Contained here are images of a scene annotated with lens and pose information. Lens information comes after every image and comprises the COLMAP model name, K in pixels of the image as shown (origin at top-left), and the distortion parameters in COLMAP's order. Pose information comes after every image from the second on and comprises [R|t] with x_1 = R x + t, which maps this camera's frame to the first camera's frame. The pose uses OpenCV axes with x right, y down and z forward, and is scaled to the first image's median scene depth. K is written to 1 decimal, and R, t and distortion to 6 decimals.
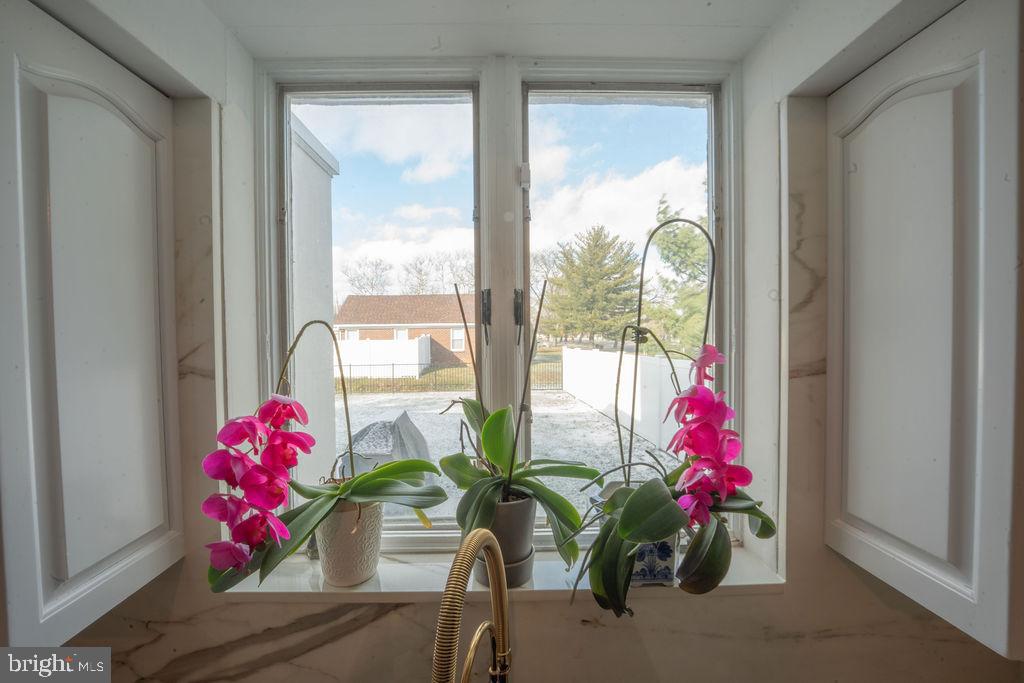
lens RADIAL K [[417.9, 0, 512.0], [0, 417.9, 341.5], [0, 0, 1]] dist [0.000880, 0.000001]
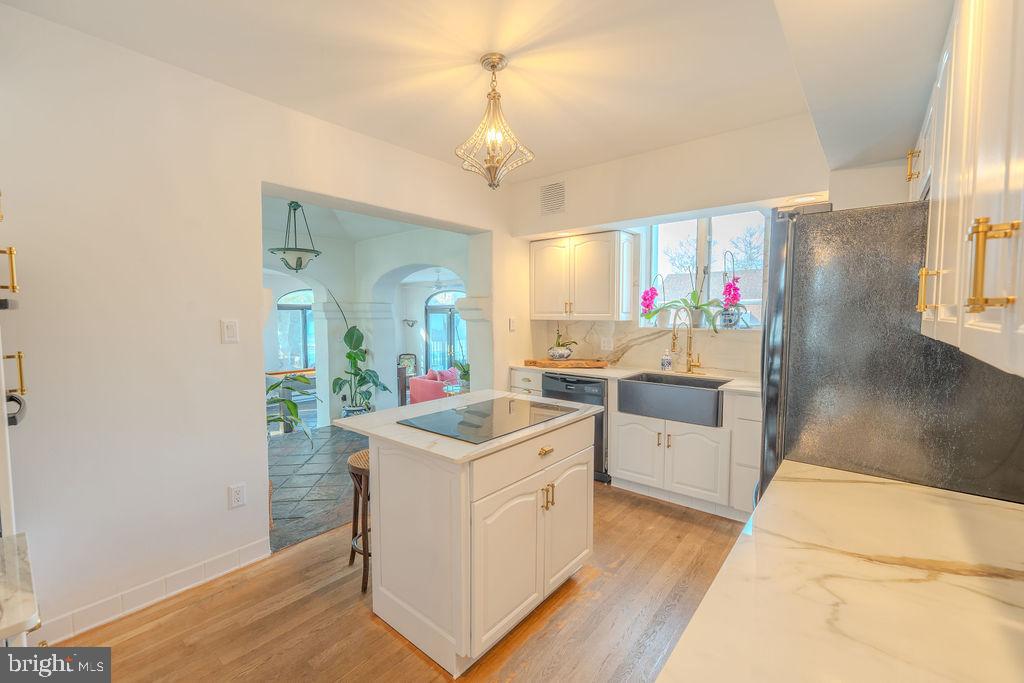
lens RADIAL K [[415.7, 0, 512.0], [0, 415.7, 341.5], [0, 0, 1]] dist [-0.001187, -0.000430]
pose [[0.747924, 0.052837, -0.661679, 1.596460], [-0.021338, 0.998226, 0.055592, 0.512838], [0.663442, -0.027459, 0.747724, -4.005538]]
